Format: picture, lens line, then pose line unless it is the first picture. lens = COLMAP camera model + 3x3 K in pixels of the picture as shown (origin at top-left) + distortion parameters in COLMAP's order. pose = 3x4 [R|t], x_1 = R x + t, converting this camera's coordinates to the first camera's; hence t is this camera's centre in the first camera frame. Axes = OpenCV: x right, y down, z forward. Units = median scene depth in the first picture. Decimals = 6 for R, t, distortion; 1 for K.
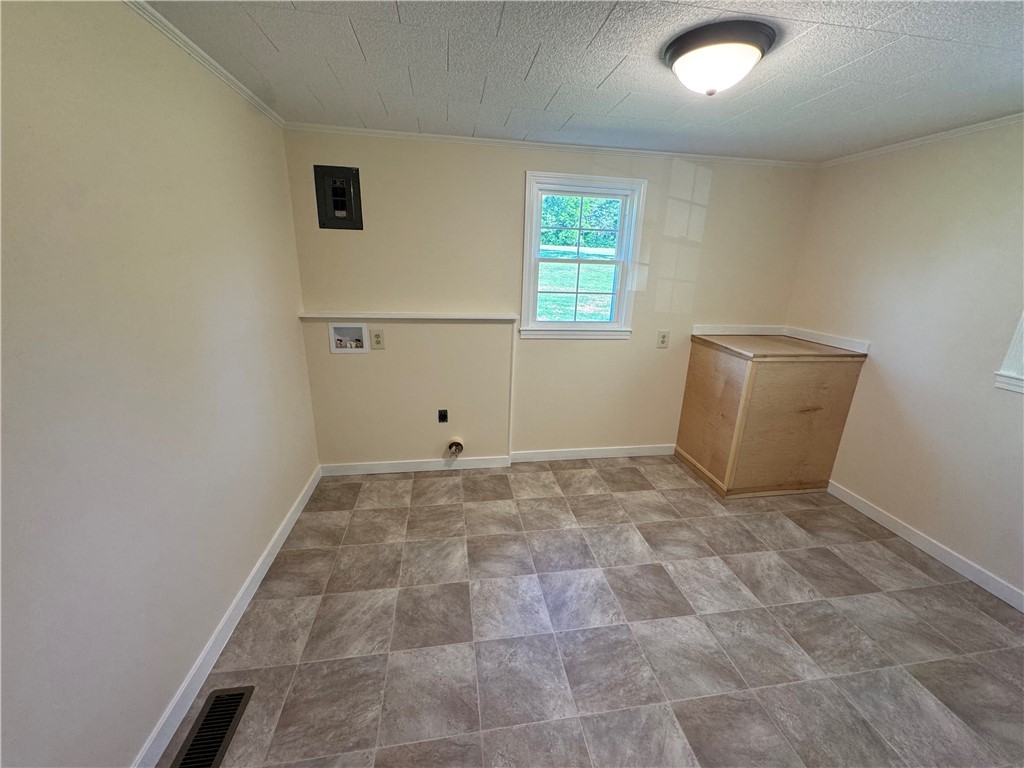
lens RADIAL K [[407.3, 0, 513.3], [0, 407.3, 380.9], [0, 0, 1]] dist [-0.000398, 0.000382]
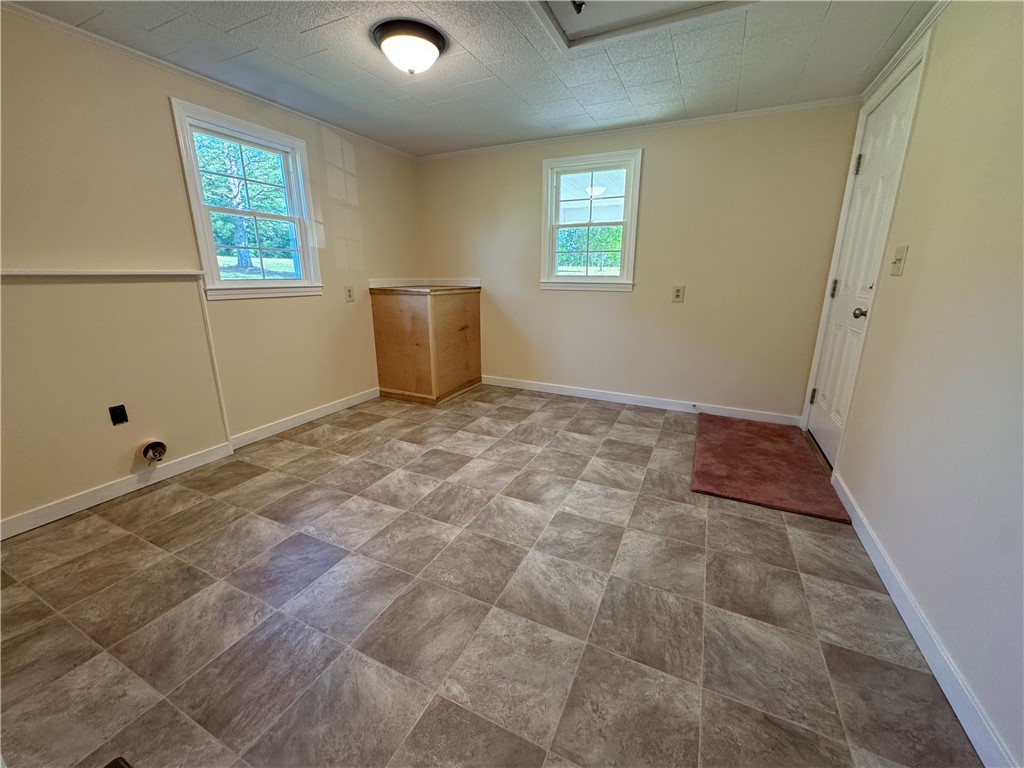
lens RADIAL K [[407.3, 0, 511.9], [0, 407.3, 382.6], [0, 0, 1]] dist [-0.000398, 0.000382]
pose [[0.574101, -0.240826, 0.782567, -0.341995], [0.247659, 0.962072, 0.114381, 0.127912], [-0.780432, 0.128143, 0.611969, 0.002231]]
